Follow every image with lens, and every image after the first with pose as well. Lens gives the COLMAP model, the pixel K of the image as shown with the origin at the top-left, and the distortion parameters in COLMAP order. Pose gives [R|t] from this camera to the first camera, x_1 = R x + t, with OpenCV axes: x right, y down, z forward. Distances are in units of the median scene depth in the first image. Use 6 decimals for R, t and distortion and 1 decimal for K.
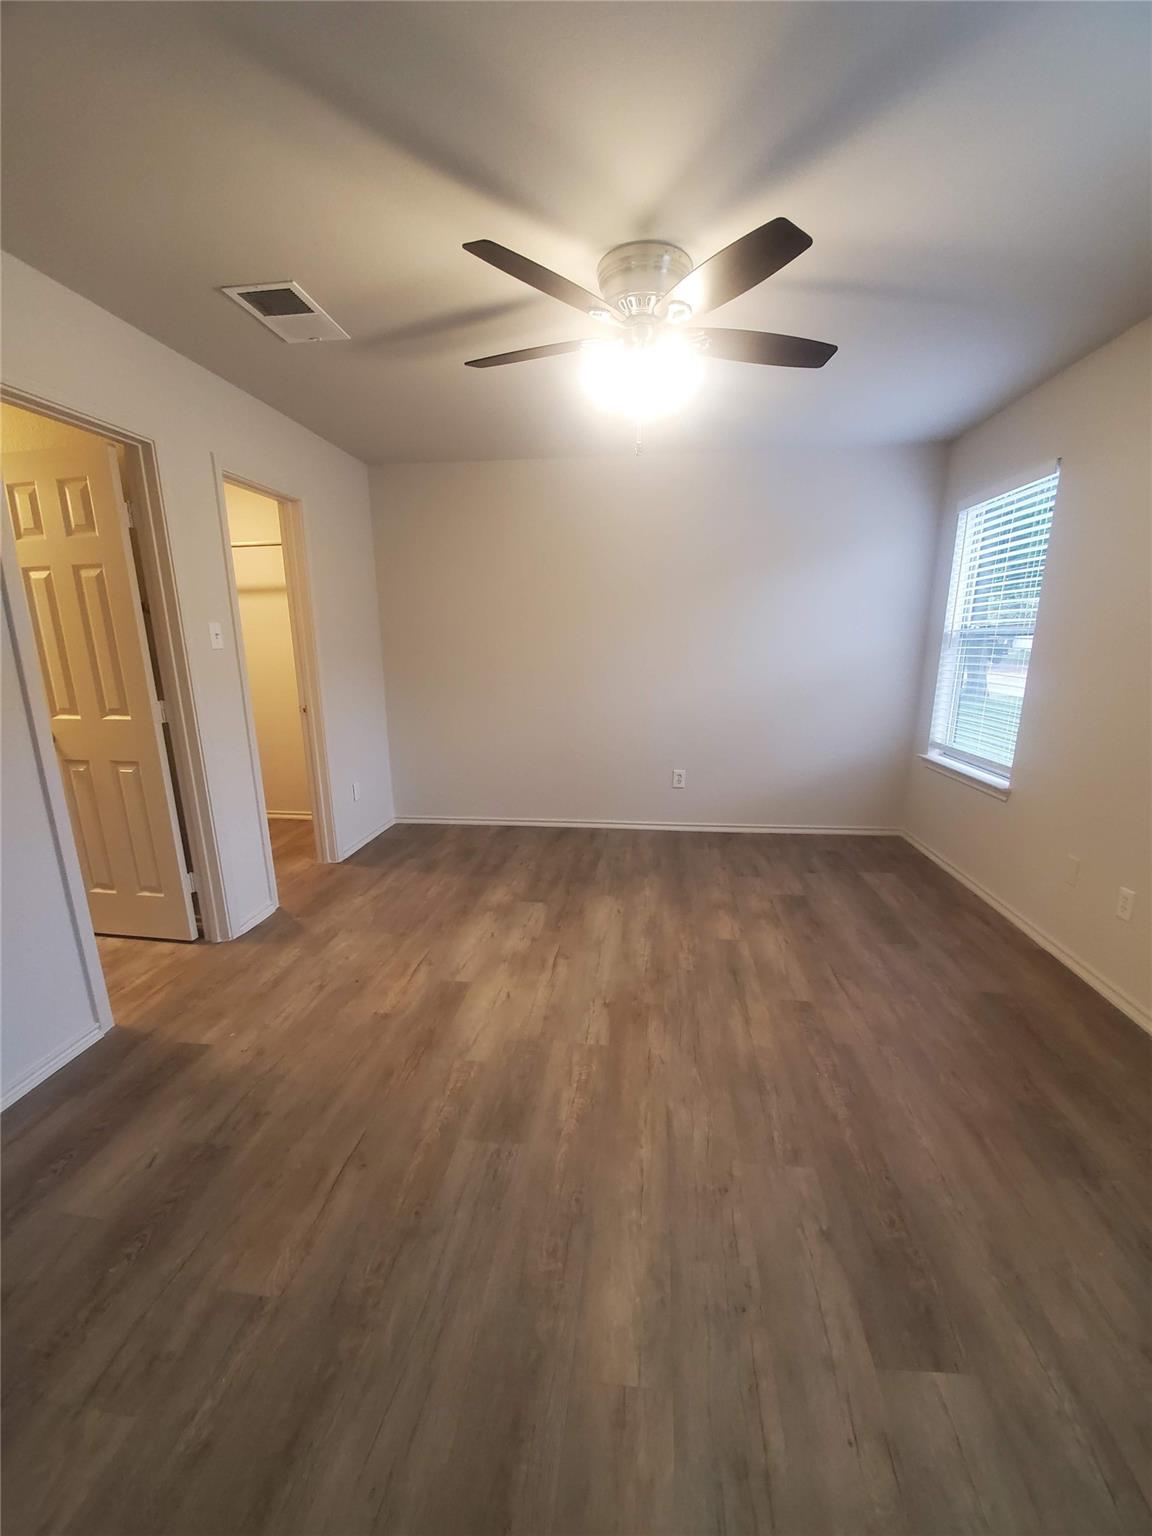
lens RADIAL K [[607.4, 0, 584.5], [0, 607.4, 778.0], [0, 0, 1]] dist [0.005048, -0.011636]
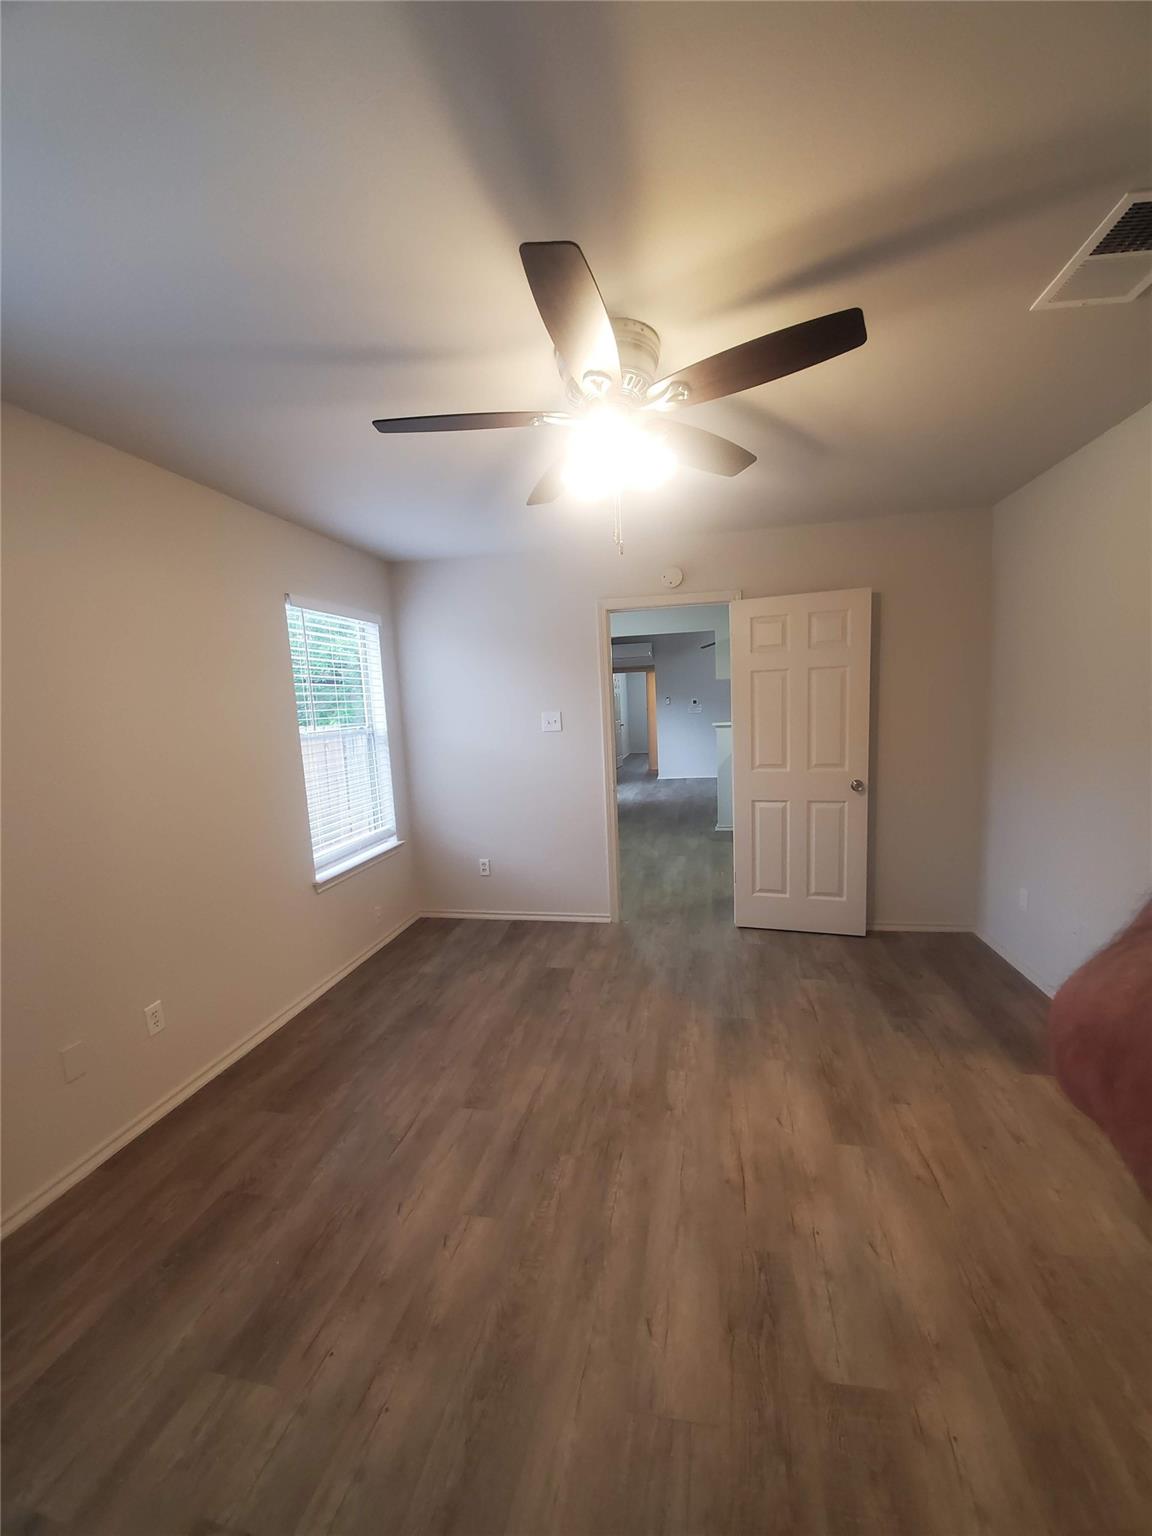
lens RADIAL K [[607.4, 0, 579.7], [0, 607.4, 778.2], [0, 0, 1]] dist [0.005048, -0.011636]
pose [[-0.994330, 0.040269, 0.098421, 0.057908], [0.071667, 0.937527, 0.340451, -0.428416], [-0.078562, 0.345575, -0.935097, 1.608077]]
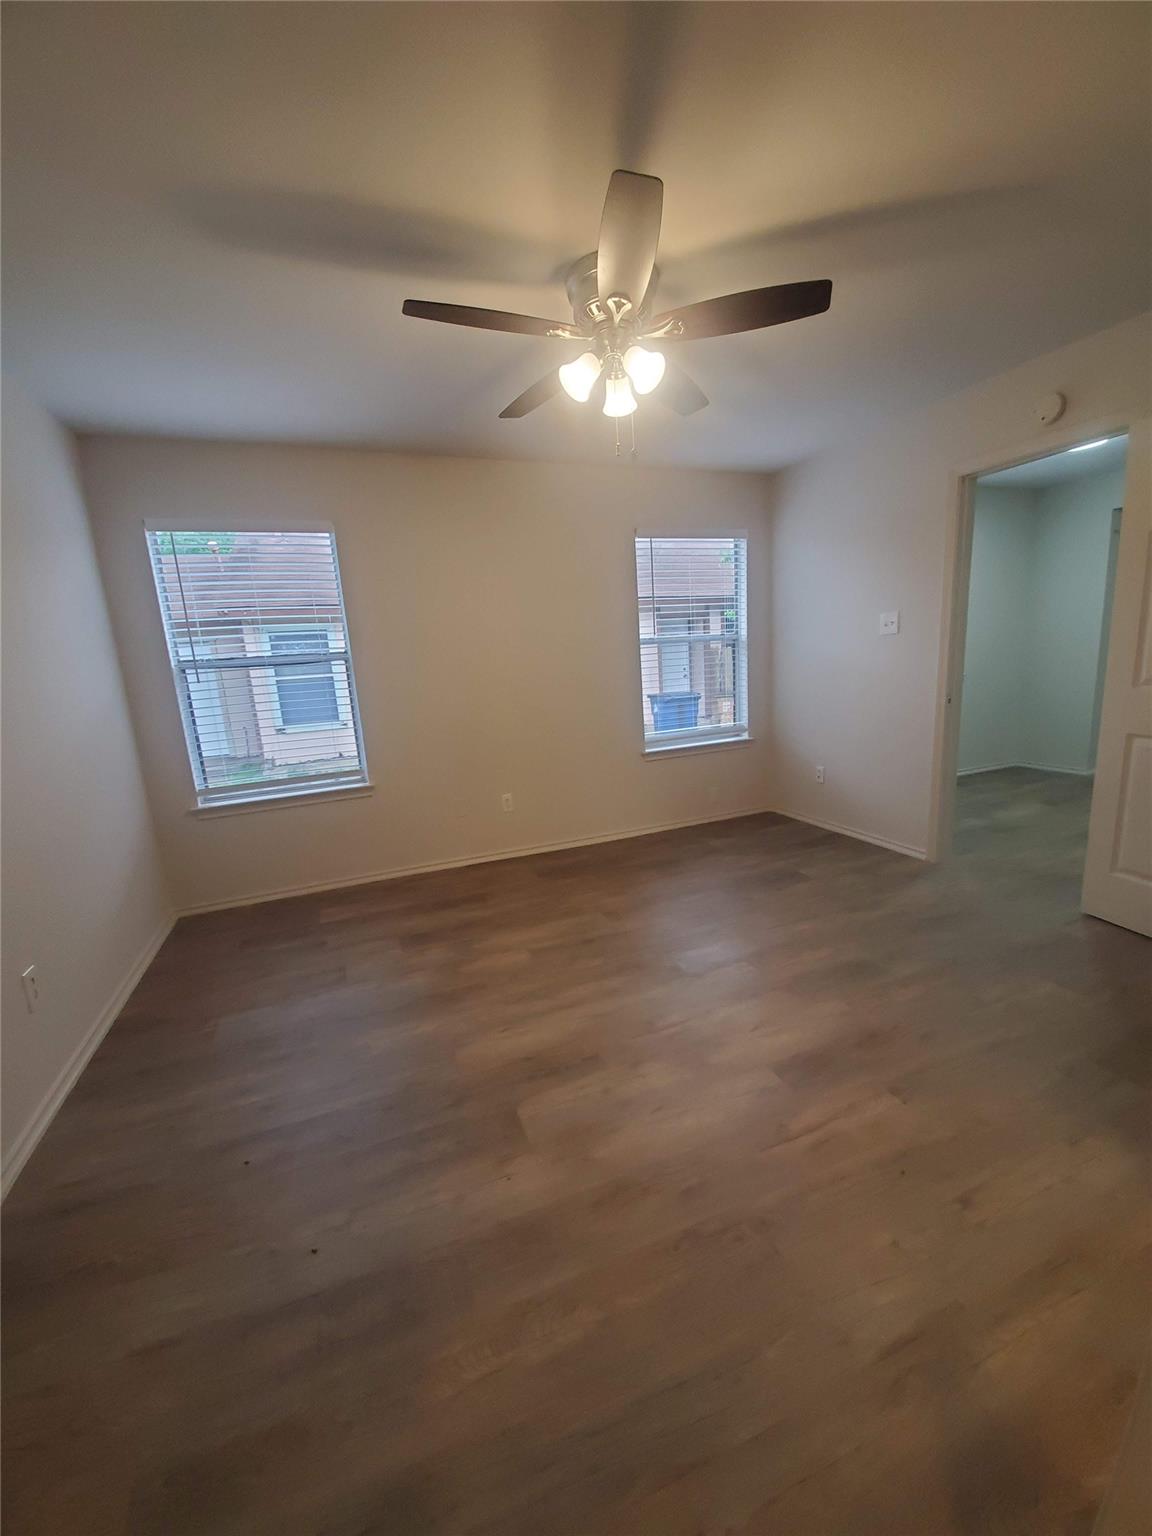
lens RADIAL K [[607.4, 0, 578.4], [0, 607.4, 769.6], [0, 0, 1]] dist [0.005048, -0.011636]
pose [[-0.458335, -0.125060, 0.879937, -0.702833], [0.264593, 0.925960, 0.269421, -0.284172], [-0.848481, 0.356310, -0.391310, 1.357875]]
